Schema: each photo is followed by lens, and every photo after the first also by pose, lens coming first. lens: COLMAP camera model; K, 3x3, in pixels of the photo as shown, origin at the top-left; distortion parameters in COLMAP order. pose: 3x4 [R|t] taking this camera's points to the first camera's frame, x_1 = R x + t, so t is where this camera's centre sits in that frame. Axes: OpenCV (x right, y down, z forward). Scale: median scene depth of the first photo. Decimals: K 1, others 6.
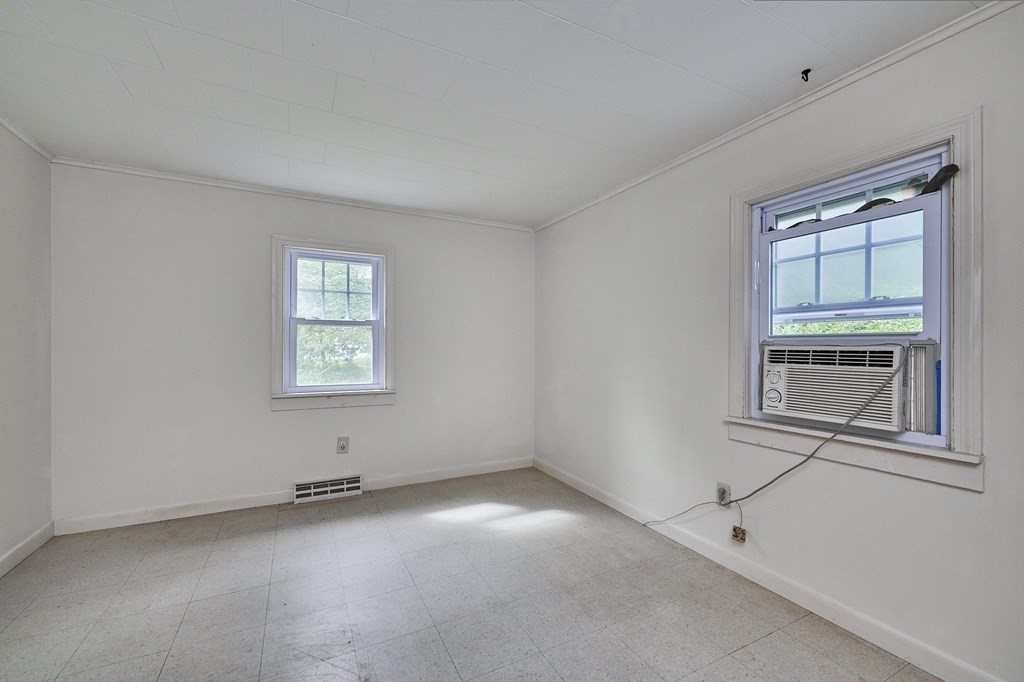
lens RADIAL K [[429.2, 0, 508.5], [0, 429.2, 344.9], [0, 0, 1]] dist [0.001389, 0.000133]
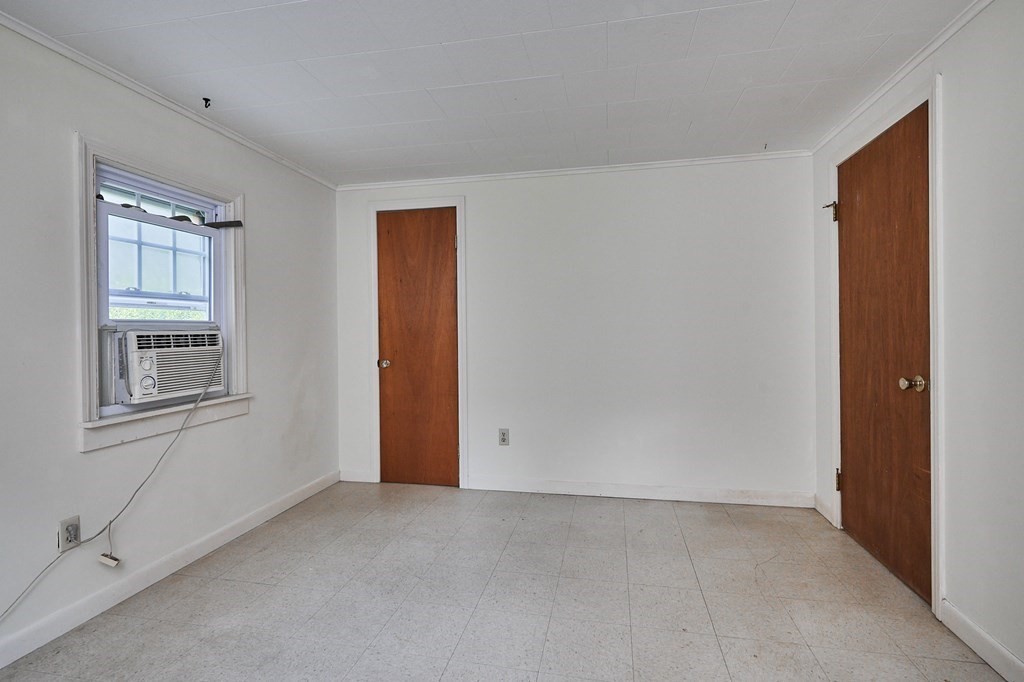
lens RADIAL K [[446.4, 0, 510.9], [0, 446.4, 335.9], [0, 0, 1]] dist [0.000839, -0.000092]
pose [[-0.778341, -0.005167, 0.627821, -0.678098], [0.004717, 0.999890, 0.014077, 0.003186], [-0.627824, 0.013918, -0.778231, 1.331607]]
